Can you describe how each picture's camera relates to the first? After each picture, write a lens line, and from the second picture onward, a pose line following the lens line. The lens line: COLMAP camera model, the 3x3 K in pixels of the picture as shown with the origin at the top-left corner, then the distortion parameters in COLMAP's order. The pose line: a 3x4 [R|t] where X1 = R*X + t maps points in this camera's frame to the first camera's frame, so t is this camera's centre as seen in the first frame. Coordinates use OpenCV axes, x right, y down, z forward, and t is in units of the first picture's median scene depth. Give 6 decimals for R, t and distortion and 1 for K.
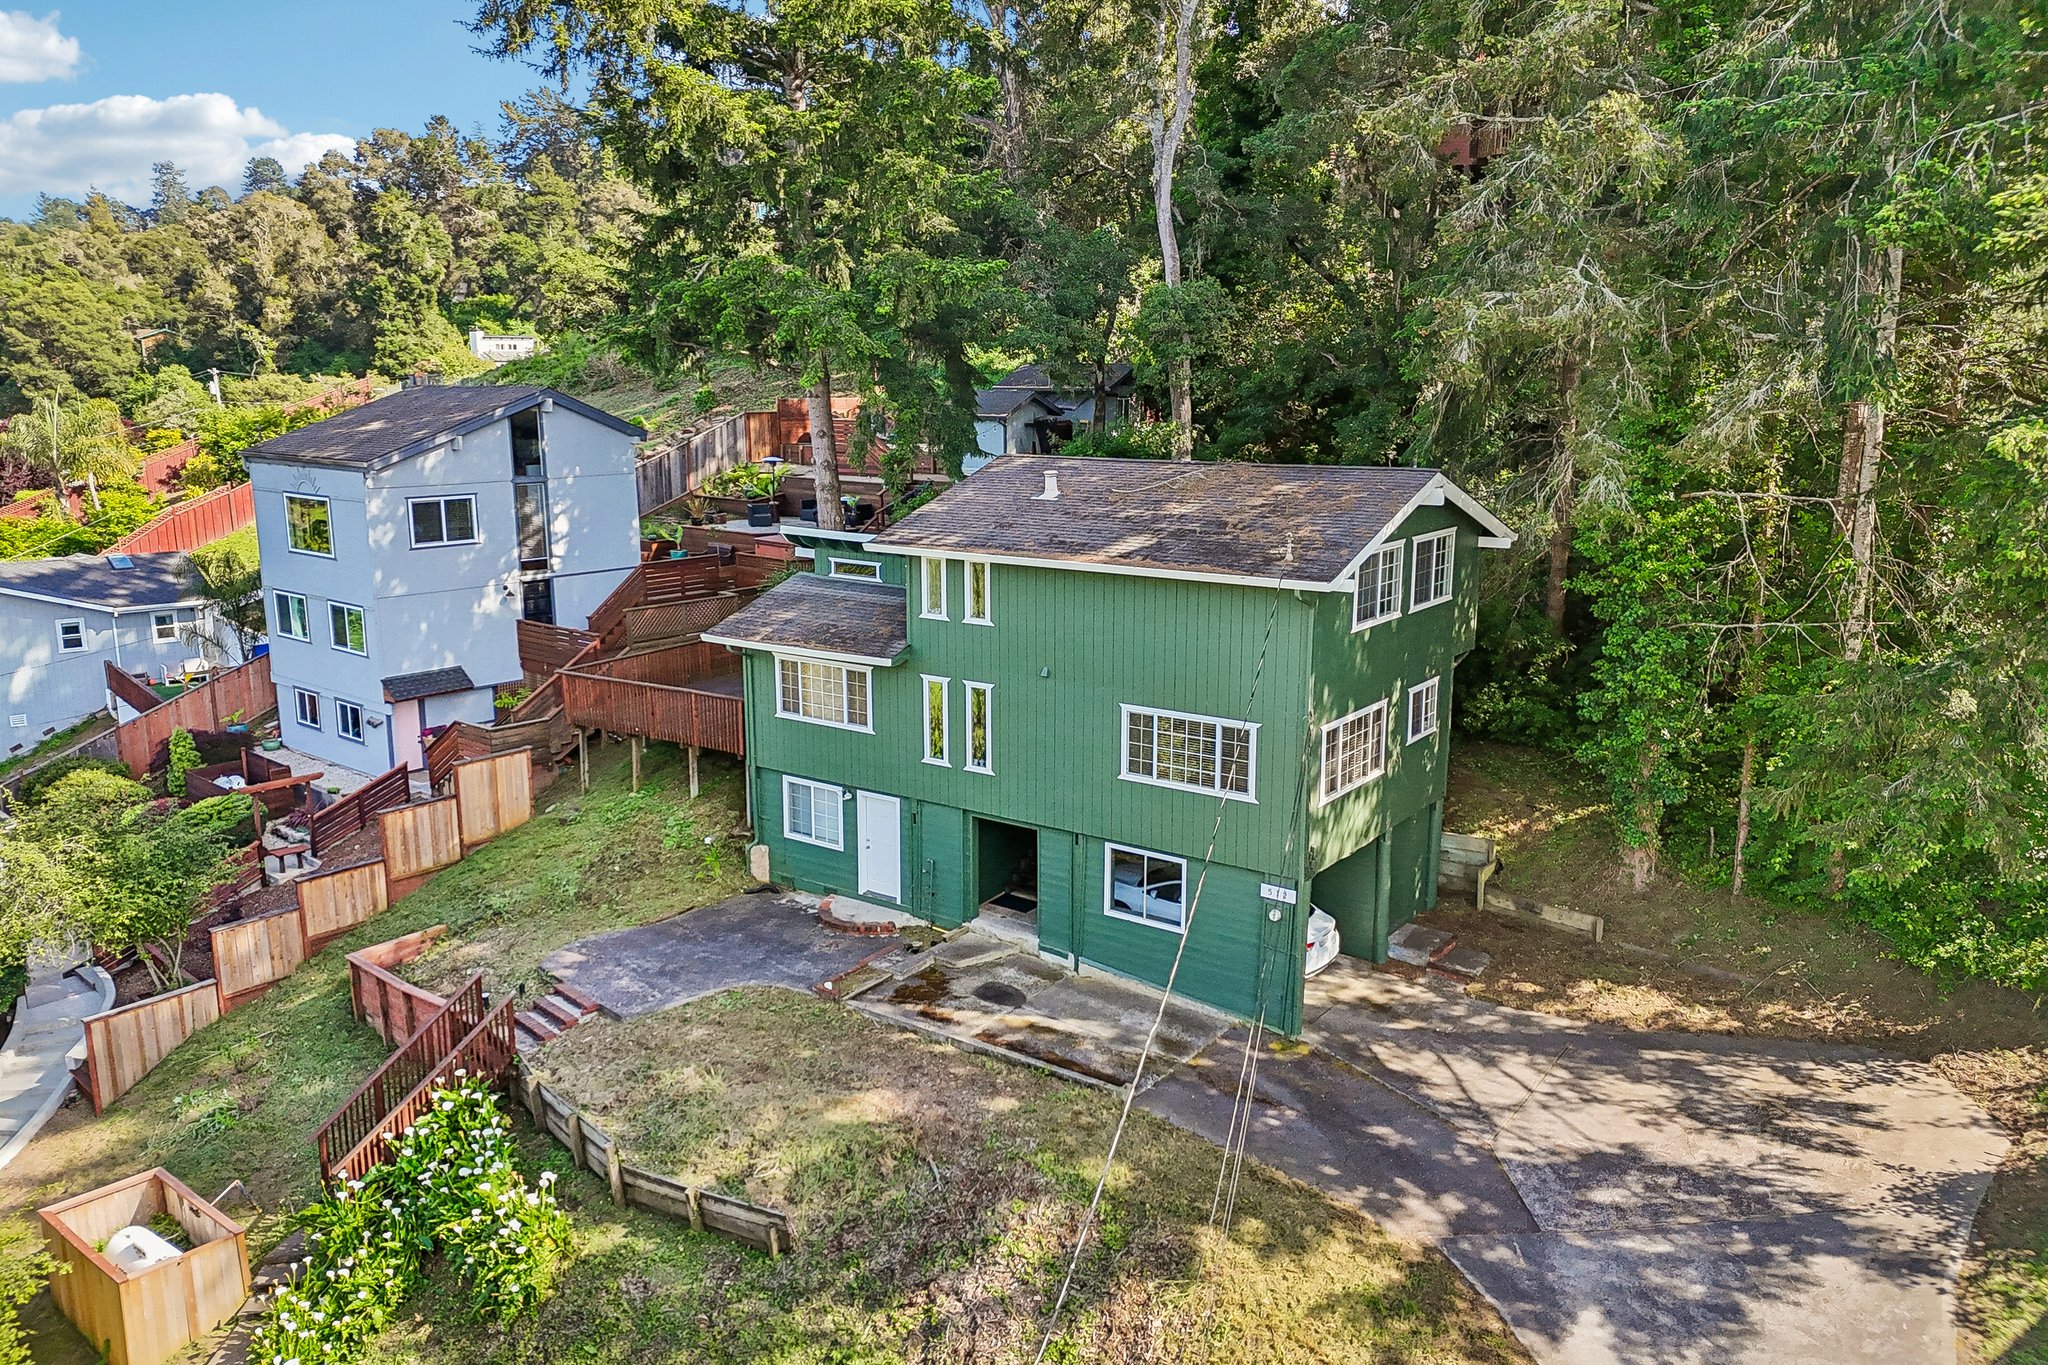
lens RADIAL K [[1490.1, 0, 1024.0], [0, 1490.1, 682.5], [0, 0, 1]] dist [0.075676, -0.090628]
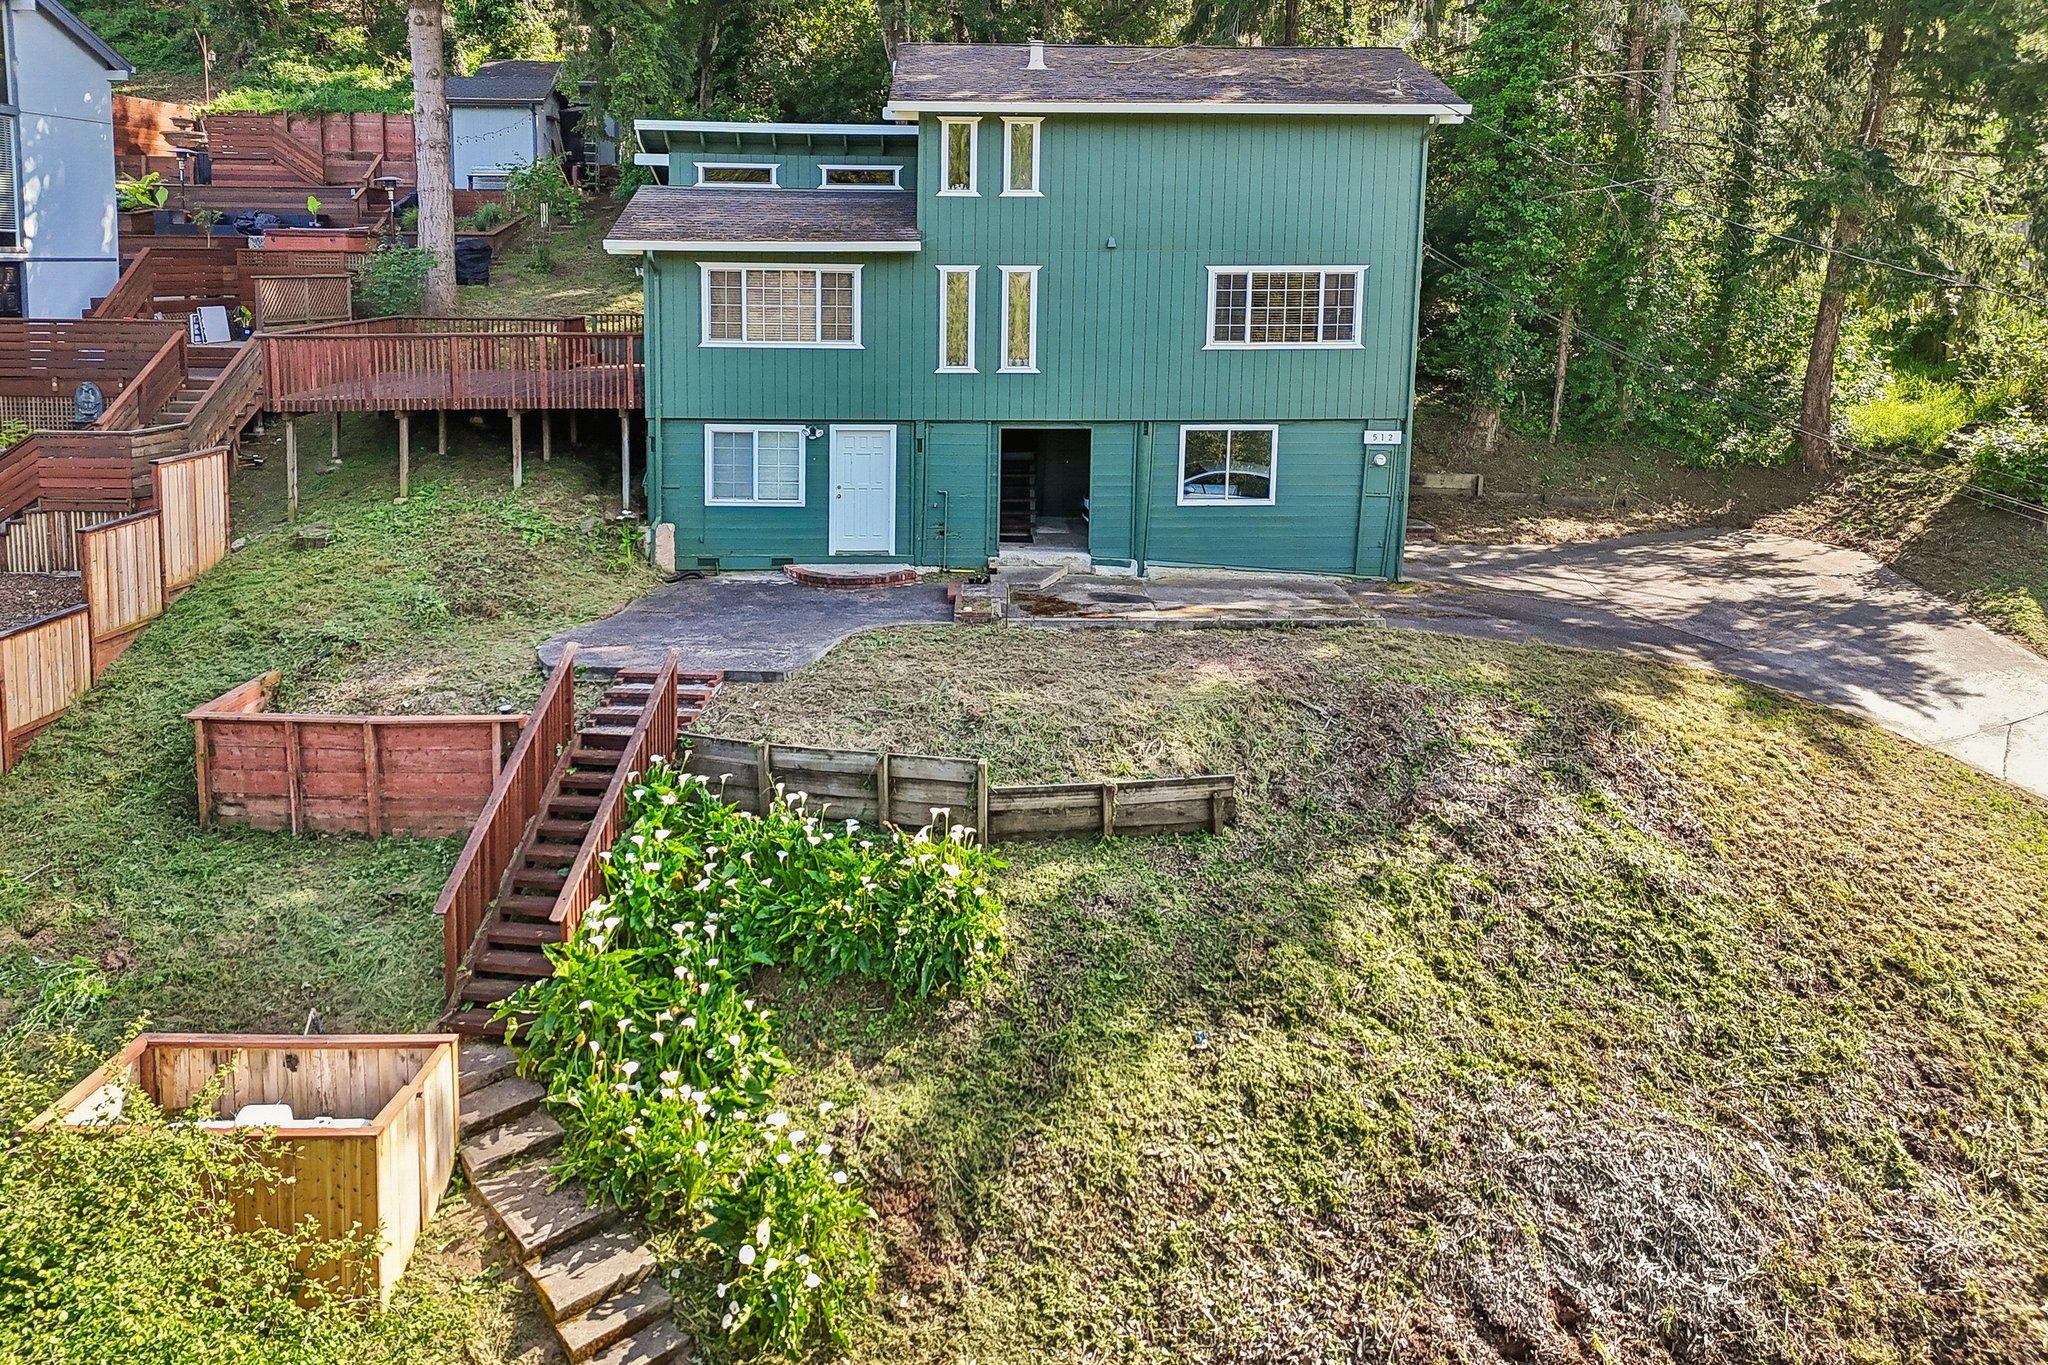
lens RADIAL K [[1584.1, 0, 1035.1], [0, 1584.1, 430.1], [0, 0, 1]] dist [0.053175, -0.047781]
pose [[0.791348, -0.061070, 0.608307, -0.632477], [0.120012, 0.991157, -0.056618, 0.157788], [-0.599470, 0.117809, 0.791679, 0.265338]]
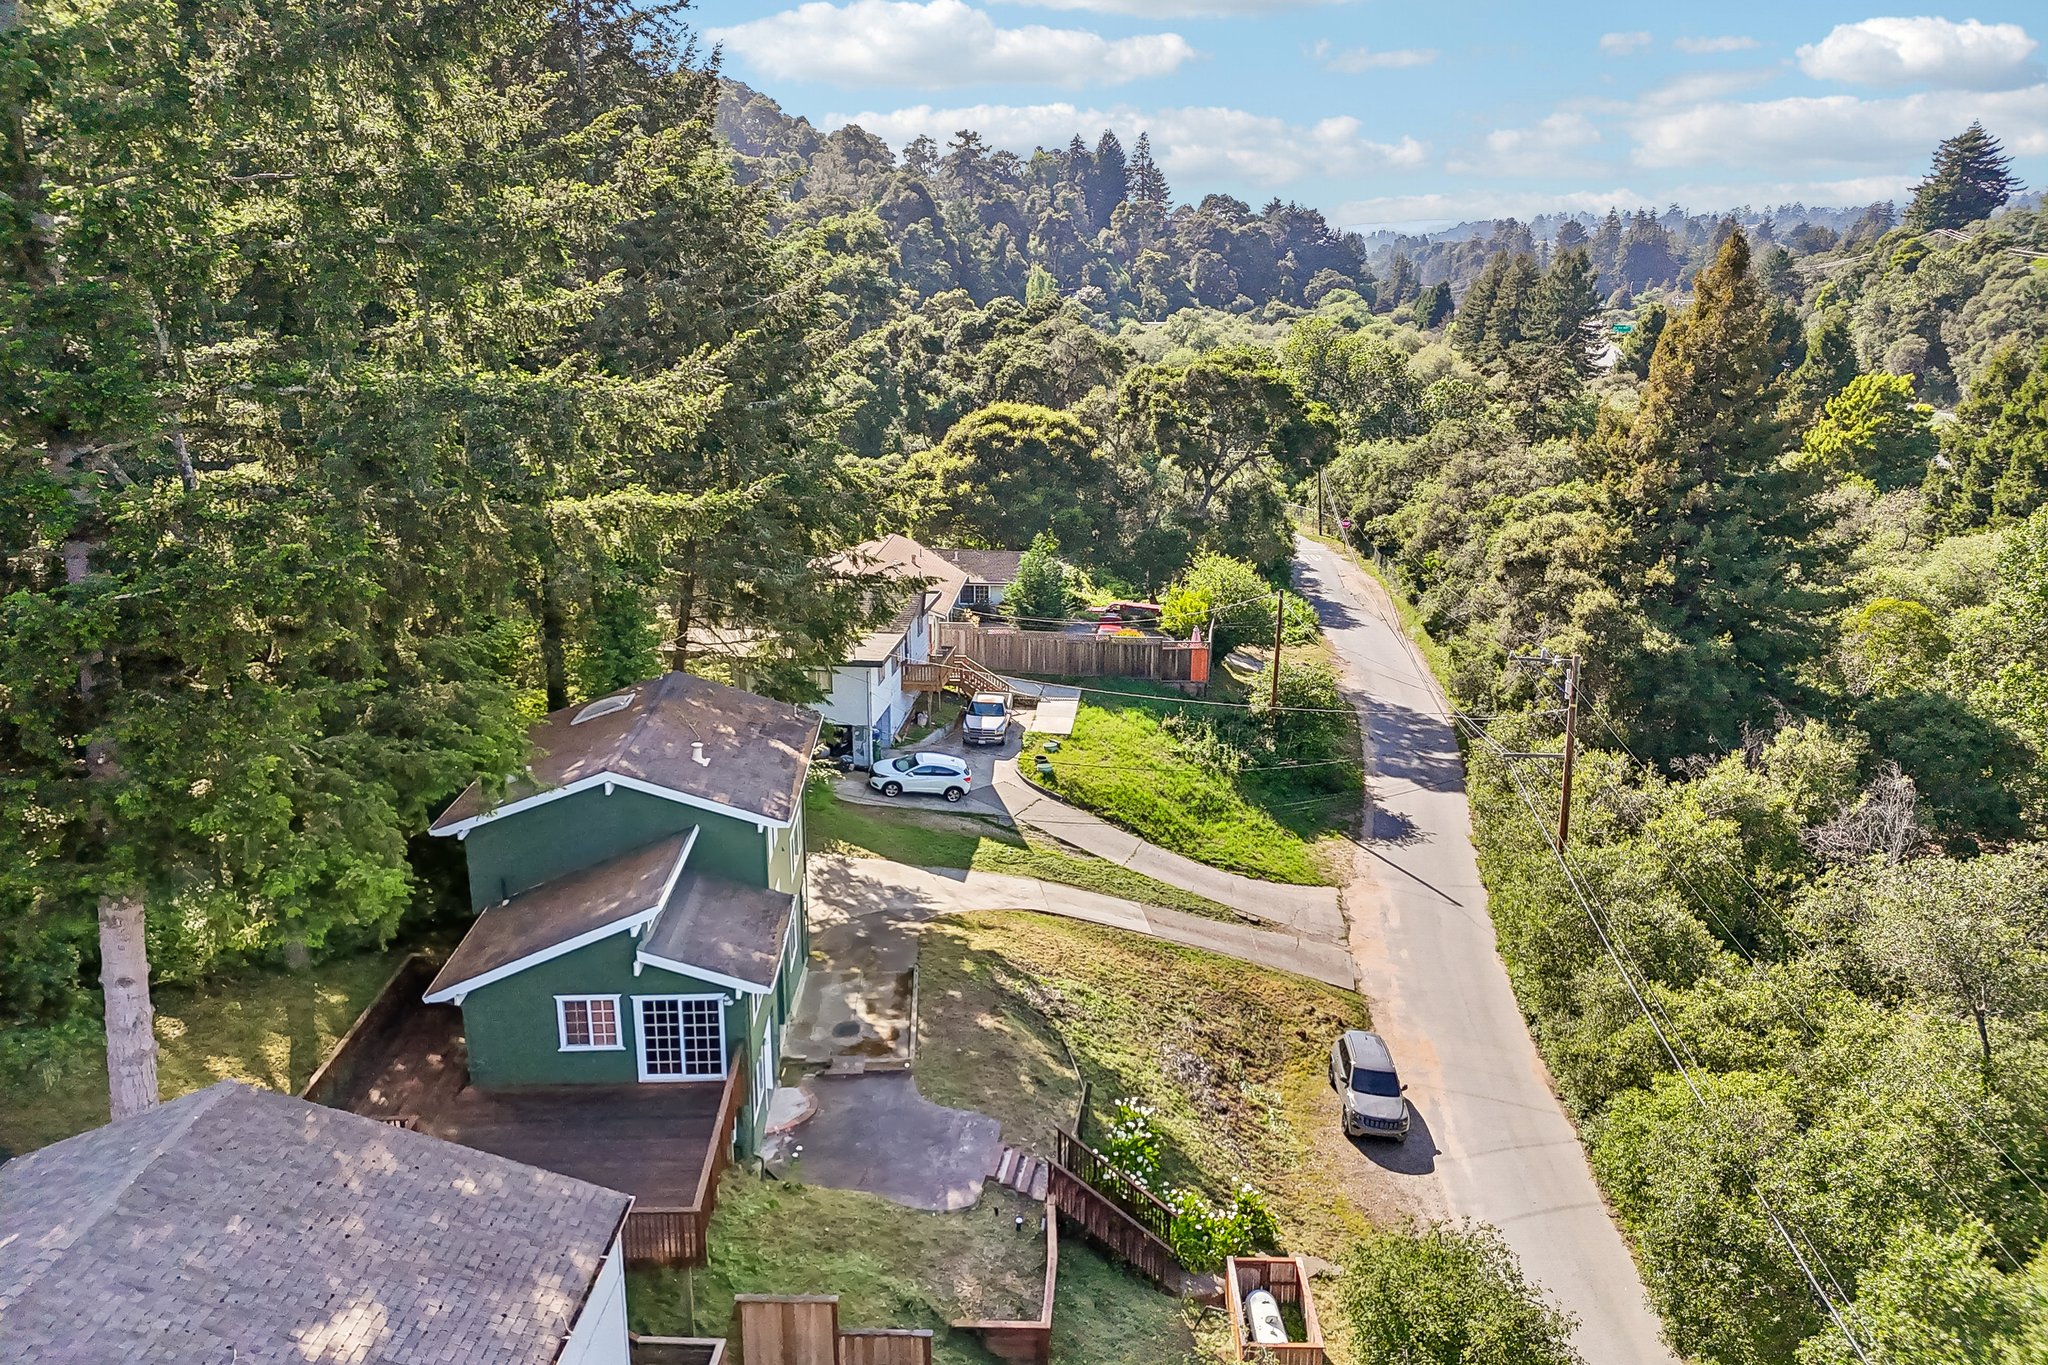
lens RADIAL K [[1490.1, 0, 1024.0], [0, 1490.1, 682.5], [0, 0, 1]] dist [0.075676, -0.090628]
pose [[-0.614993, -0.212103, 0.759471, -1.280926], [0.161750, 0.908730, 0.384767, -0.721298], [-0.771764, 0.359474, -0.524556, 1.569559]]
